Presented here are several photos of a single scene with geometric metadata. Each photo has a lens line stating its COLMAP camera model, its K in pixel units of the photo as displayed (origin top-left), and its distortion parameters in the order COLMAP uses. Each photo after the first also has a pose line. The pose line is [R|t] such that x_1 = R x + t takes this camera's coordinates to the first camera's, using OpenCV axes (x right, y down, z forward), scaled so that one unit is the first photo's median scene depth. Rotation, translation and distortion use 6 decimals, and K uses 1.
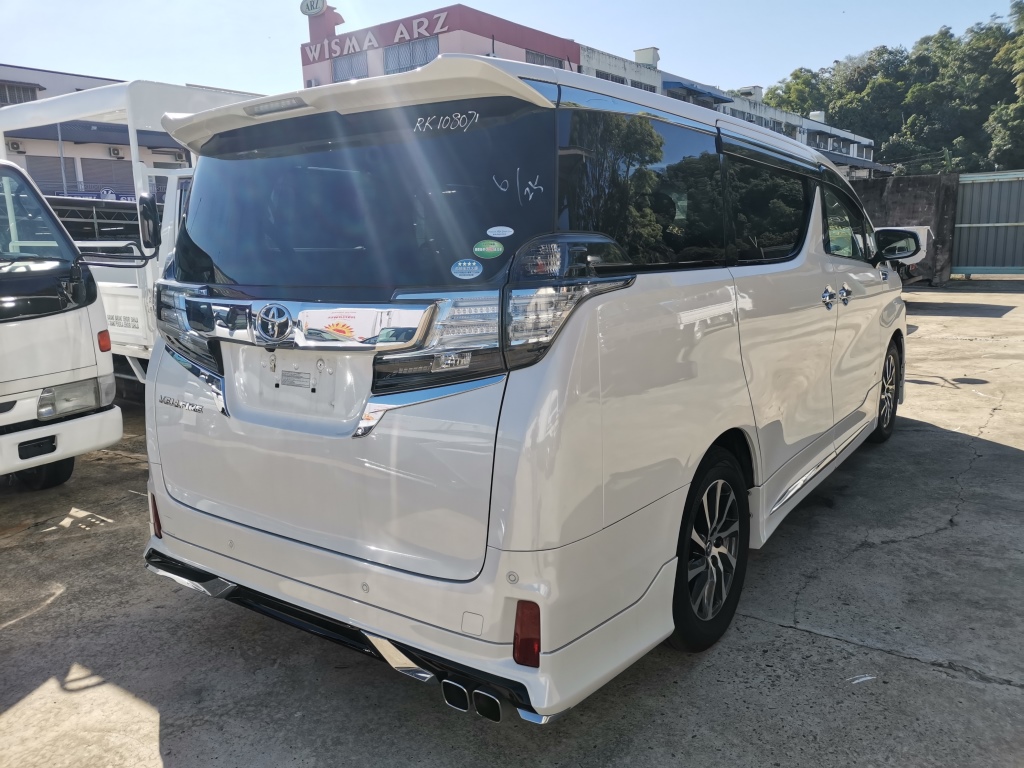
lens RADIAL K [[808.6, 0, 509.9], [0, 808.6, 386.3], [0, 0, 1]] dist [-0.004649, -0.002767]
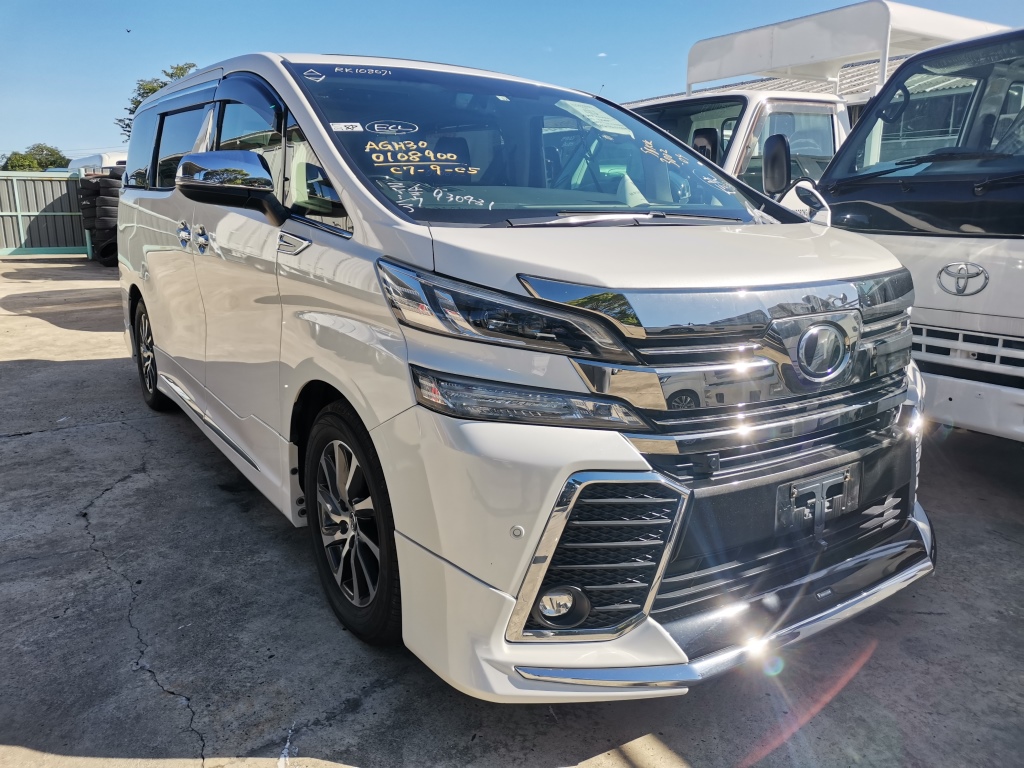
lens RADIAL K [[808.6, 0, 512.8], [0, 808.6, 383.6], [0, 0, 1]] dist [-0.004649, -0.002767]
pose [[-0.376508, 0.239790, -0.894842, 1.107958], [-0.157015, 0.935429, 0.316730, -0.297679], [0.913011, 0.259755, -0.314546, 1.650866]]
